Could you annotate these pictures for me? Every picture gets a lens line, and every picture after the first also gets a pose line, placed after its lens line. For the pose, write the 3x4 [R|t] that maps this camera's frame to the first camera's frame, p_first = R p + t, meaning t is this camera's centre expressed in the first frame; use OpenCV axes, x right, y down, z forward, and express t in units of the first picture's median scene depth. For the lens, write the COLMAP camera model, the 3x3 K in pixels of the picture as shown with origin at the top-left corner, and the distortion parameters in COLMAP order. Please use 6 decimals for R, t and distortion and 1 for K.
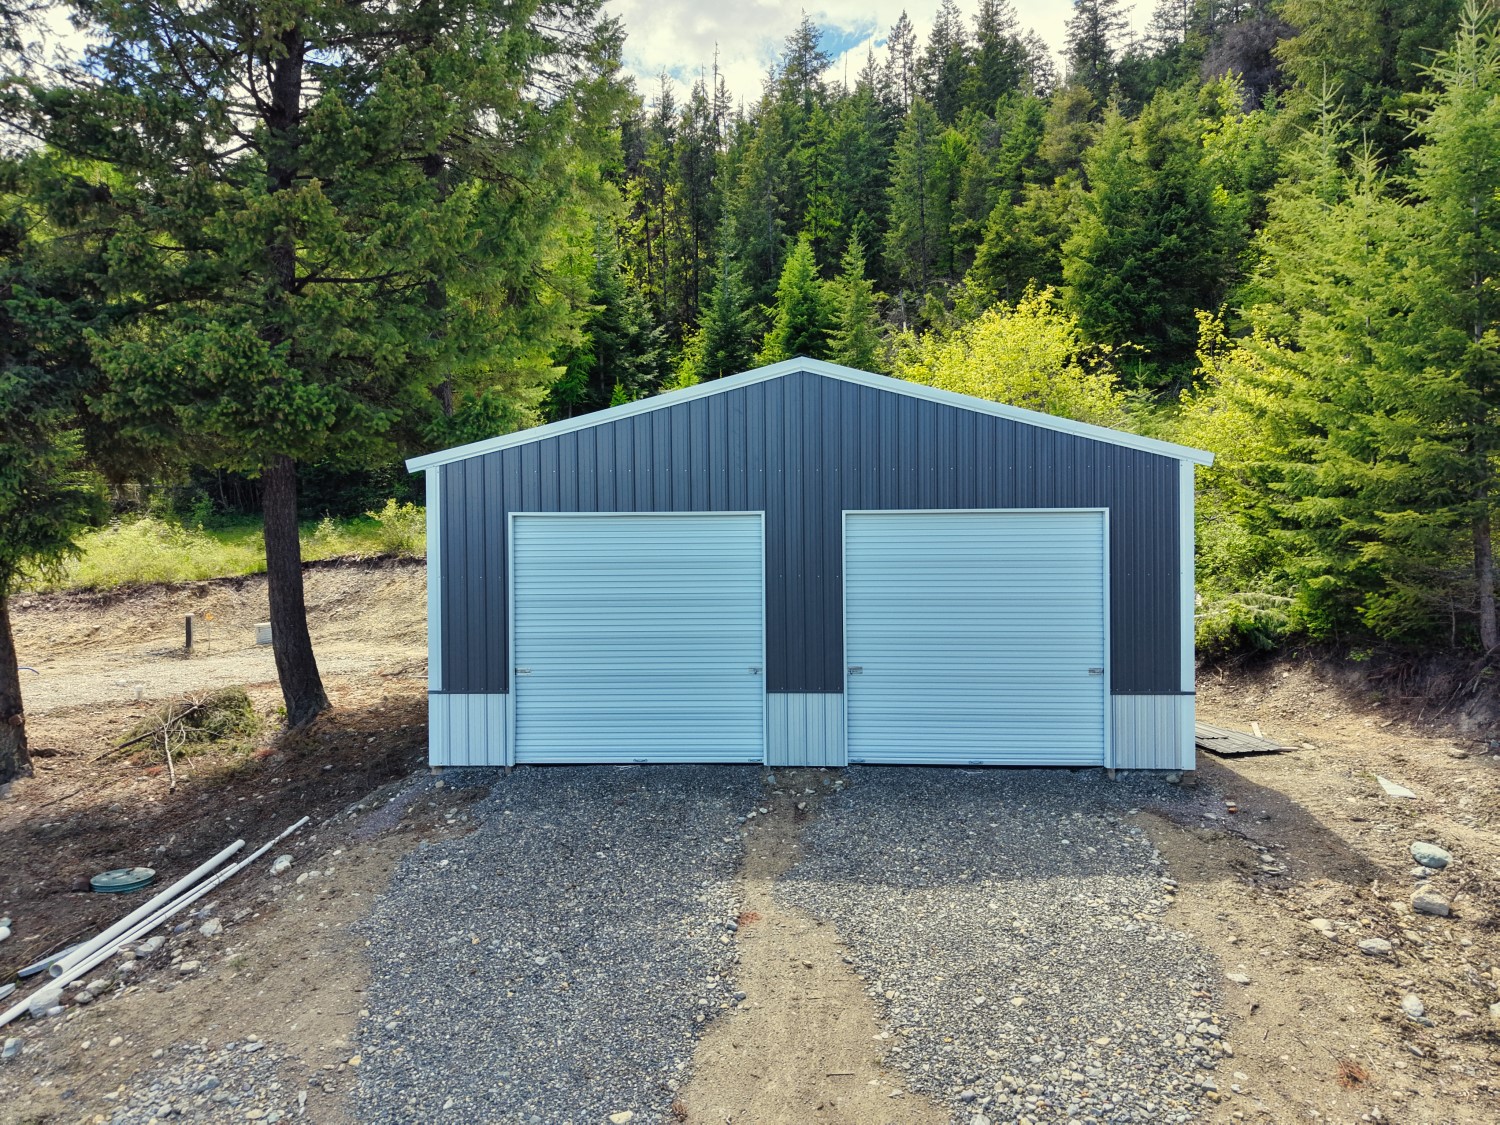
lens RADIAL K [[994.4, 0, 758.2], [0, 994.4, 564.8], [0, 0, 1]] dist [0.012231, -0.000643]
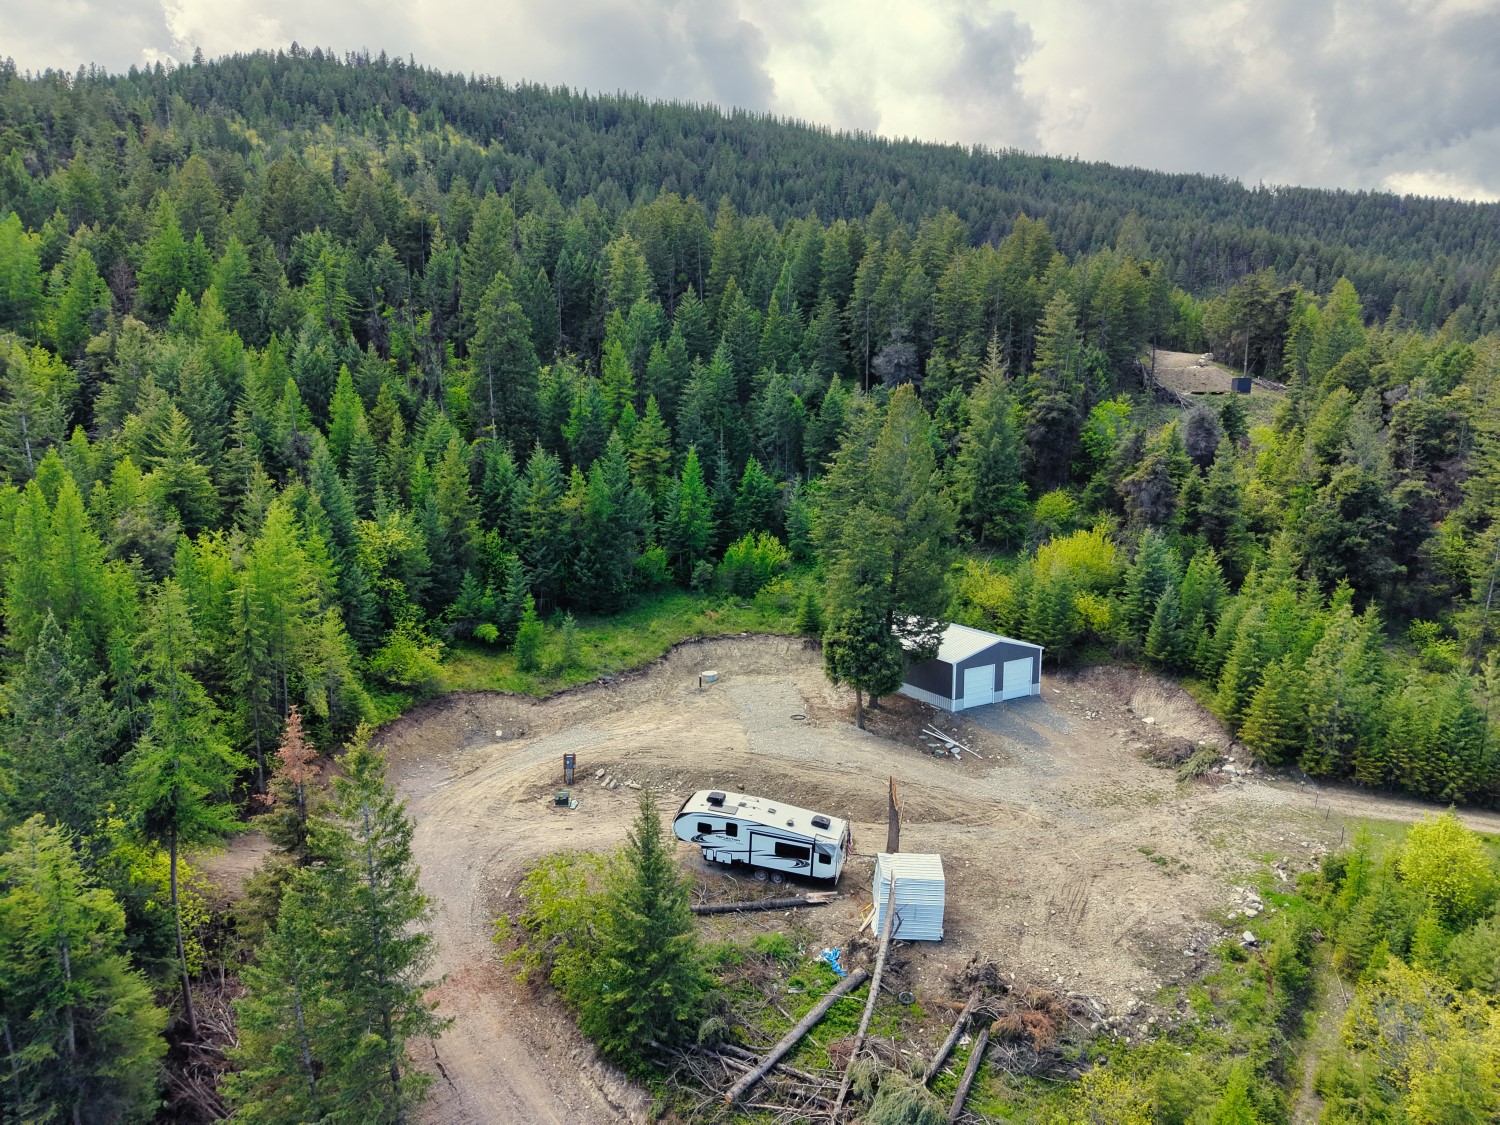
lens RADIAL K [[1003.5, 0, 750.0], [0, 1003.5, 562.5], [0, 0, 1]] dist [0.009438, -0.003356]
pose [[0.827906, -0.086884, 0.554097, -4.684545], [0.006855, 0.989422, 0.144901, -1.601369], [-0.560825, -0.116166, 0.819744, -3.224252]]
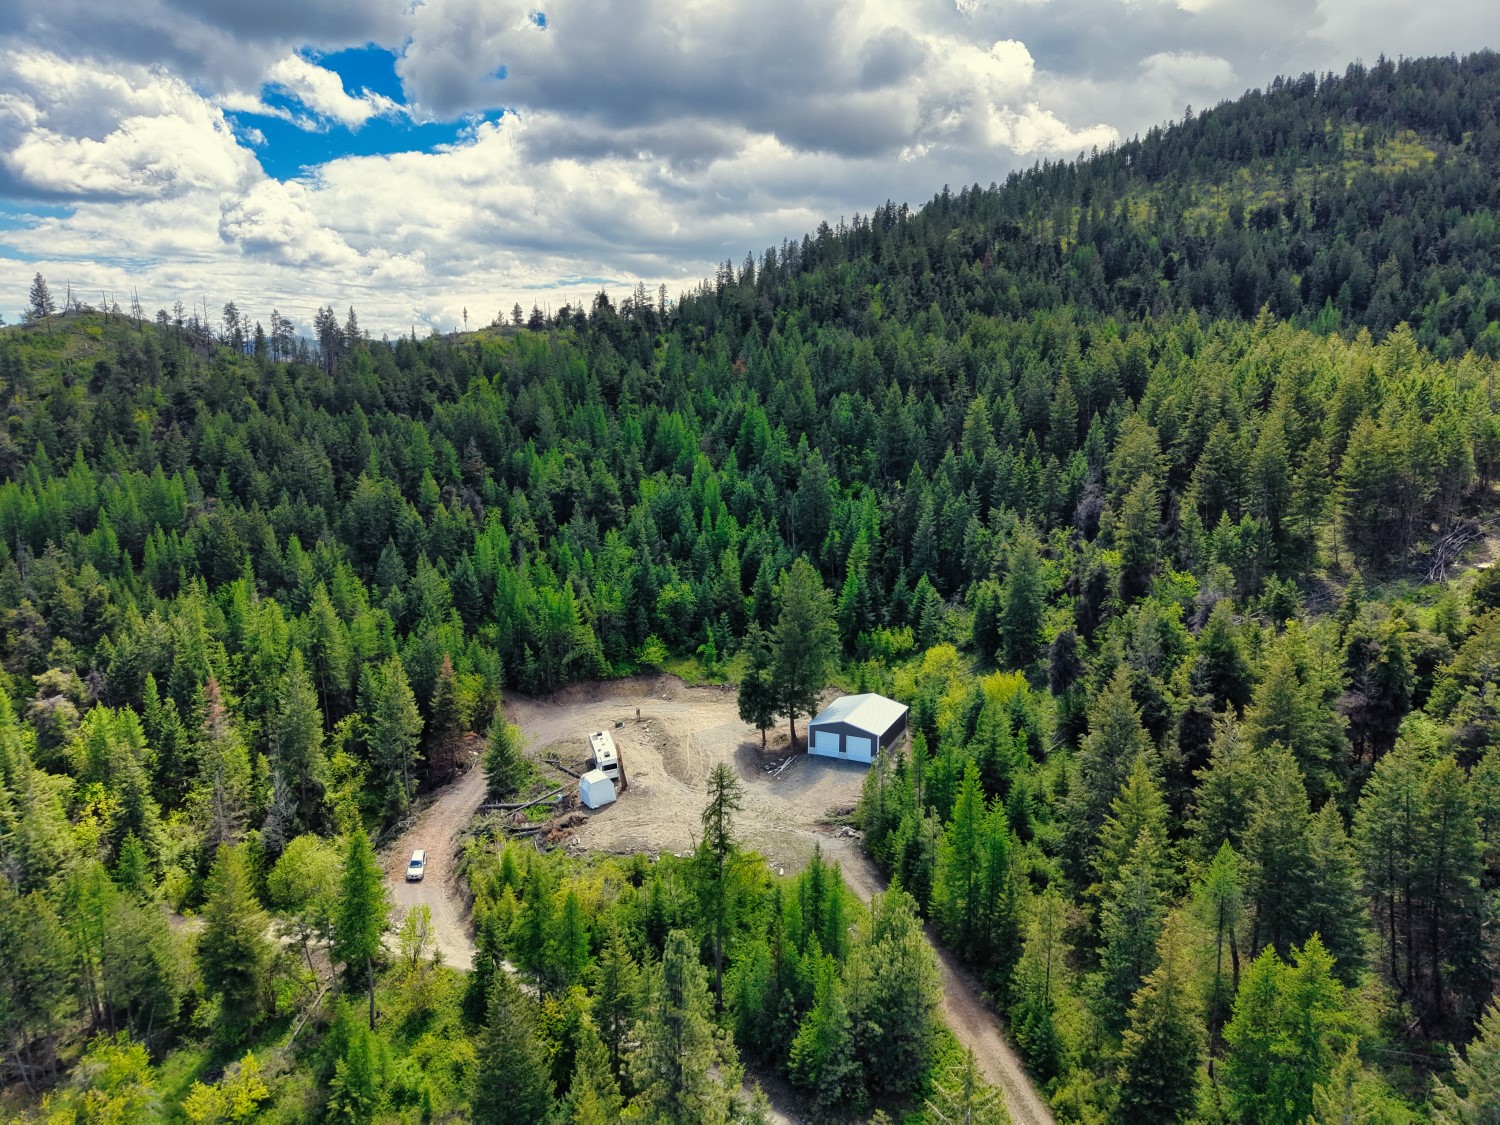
lens RADIAL K [[999.9, 0, 750.5], [0, 999.9, 567.0], [0, 0, 1]] dist [0.021854, -0.018351]
pose [[0.921472, 0.065740, -0.382842, 2.945948], [-0.002536, 0.986572, 0.163305, -3.380461], [0.388437, -0.149510, 0.909265, -8.326518]]
